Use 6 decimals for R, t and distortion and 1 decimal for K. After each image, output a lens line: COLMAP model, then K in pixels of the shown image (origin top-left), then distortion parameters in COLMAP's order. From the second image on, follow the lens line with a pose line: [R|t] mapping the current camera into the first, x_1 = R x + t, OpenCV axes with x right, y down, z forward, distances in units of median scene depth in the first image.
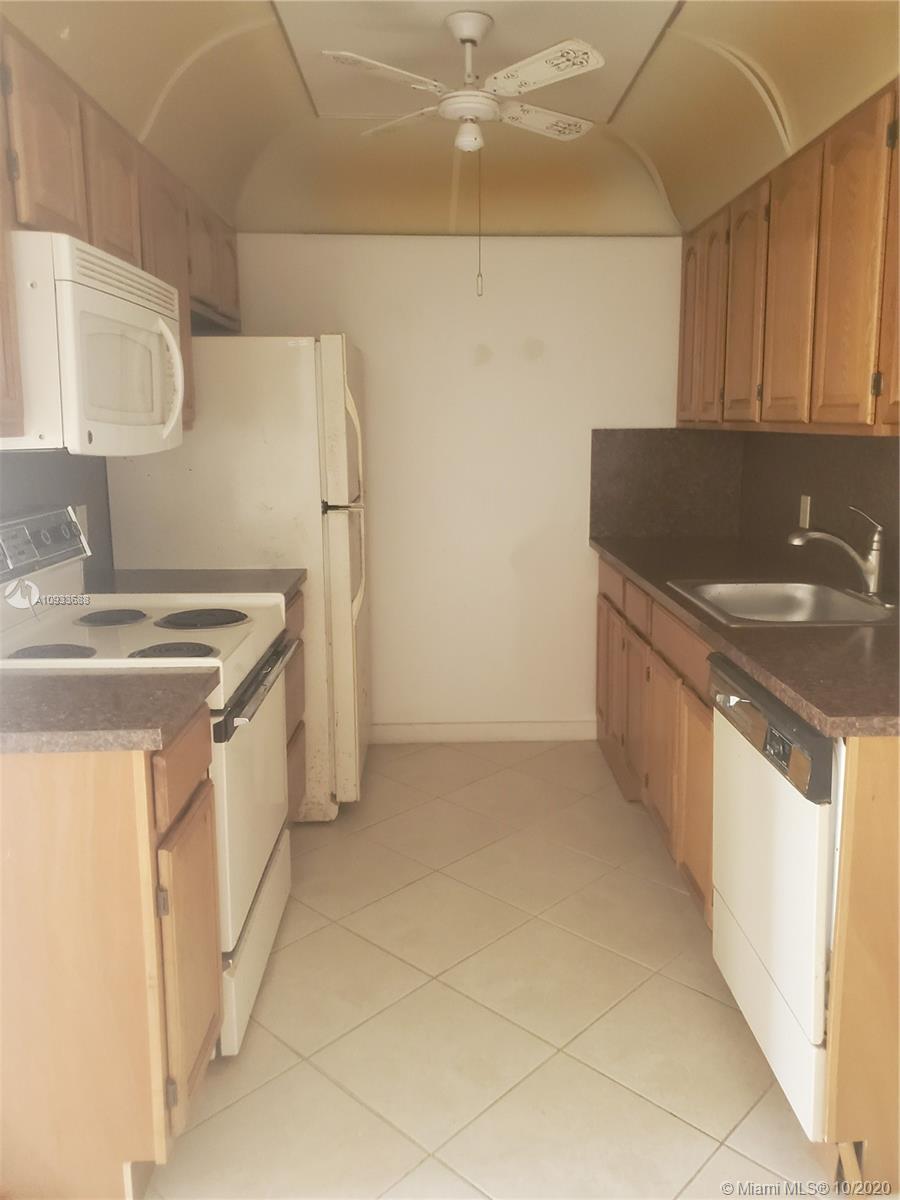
lens RADIAL K [[938.5, 0, 479.5], [0, 938.5, 575.2], [0, 0, 1]] dist [0.061559, -0.000077]
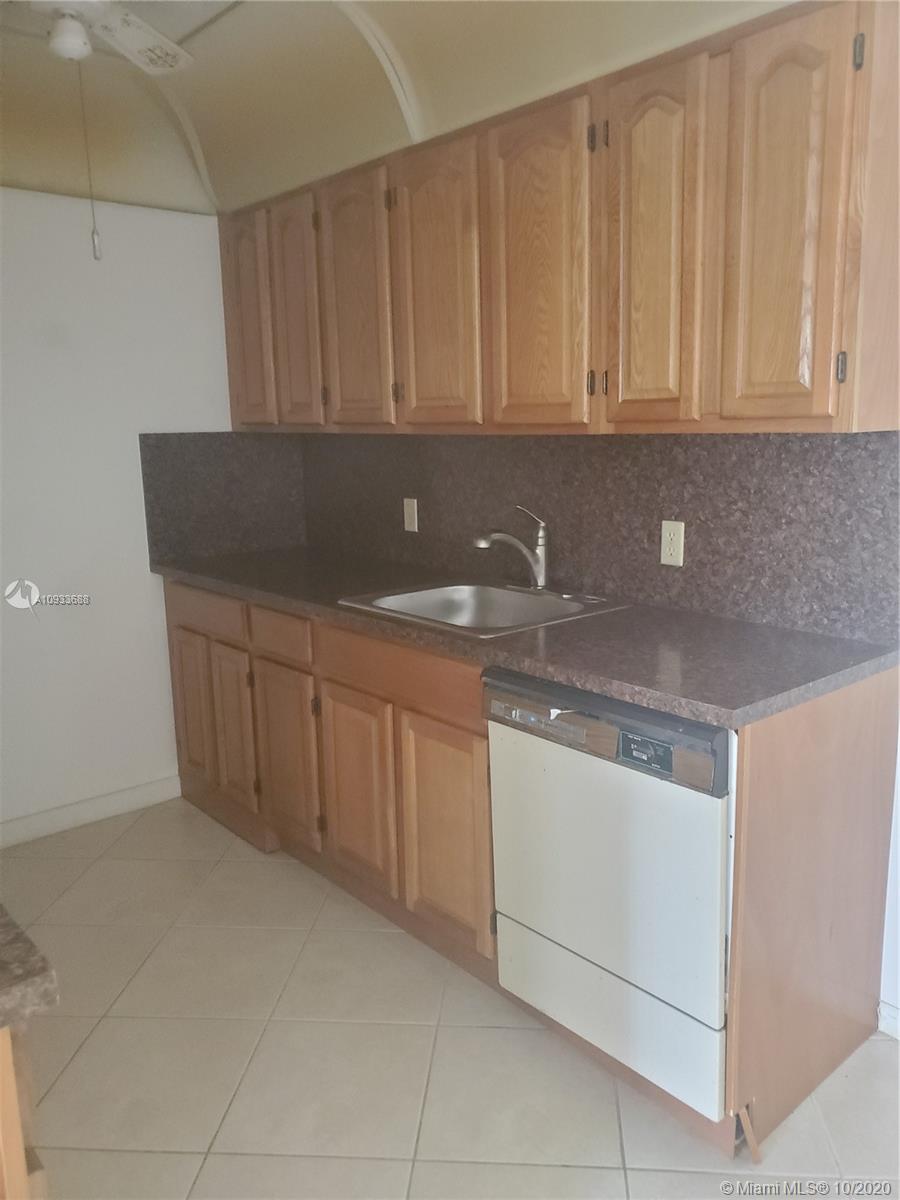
lens RADIAL K [[925.8, 0, 482.6], [0, 925.8, 594.6], [0, 0, 1]] dist [0.063064, -0.052997]
pose [[0.777487, -0.120107, 0.617324, -0.269185], [0.111491, 0.992369, 0.052659, -0.033551], [-0.618938, 0.027884, 0.784945, 0.239216]]
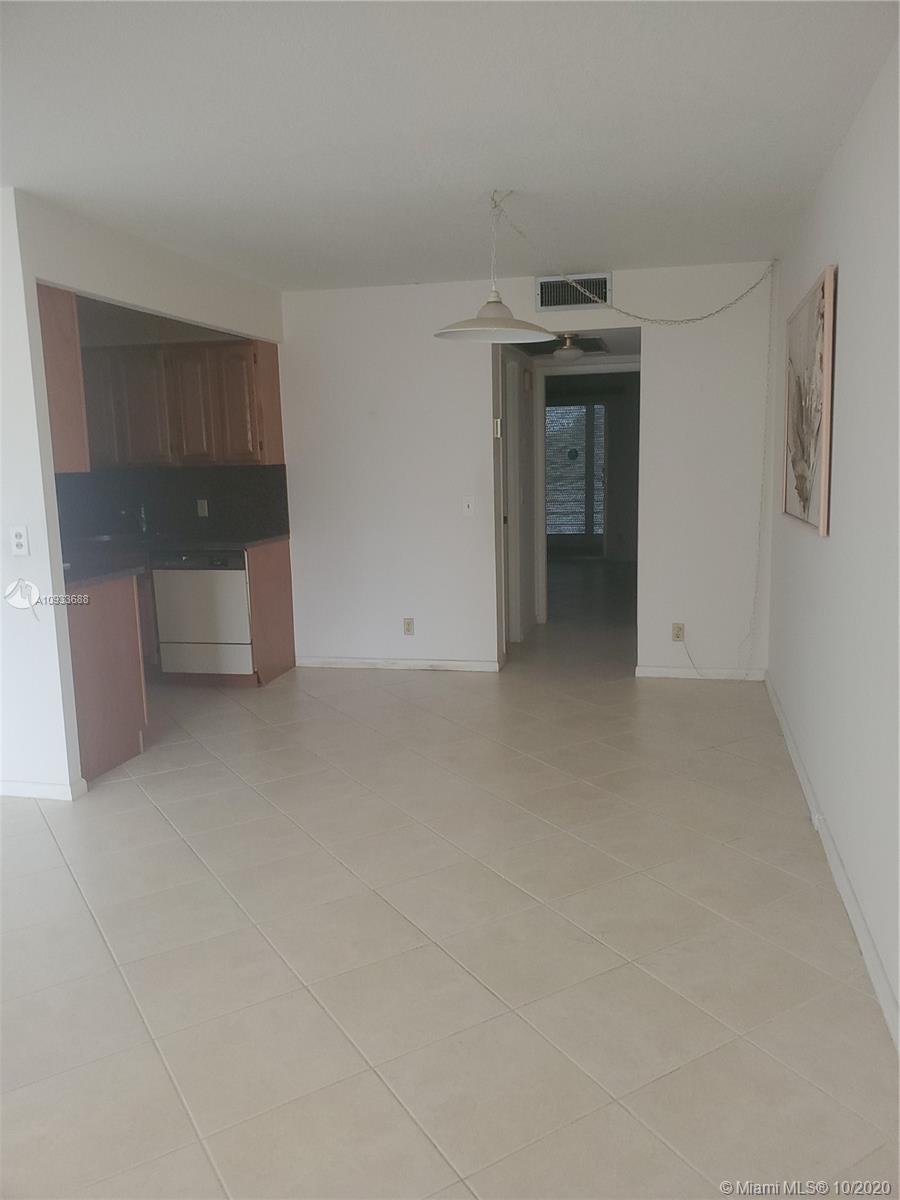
lens RADIAL K [[938.5, 0, 479.5], [0, 938.5, 575.2], [0, 0, 1]] dist [0.061559, -0.000077]
pose [[0.259213, -0.129570, 0.957089, -1.734876], [0.176755, 0.980588, 0.084880, 0.075775], [-0.949508, 0.147168, 0.277083, -0.491506]]
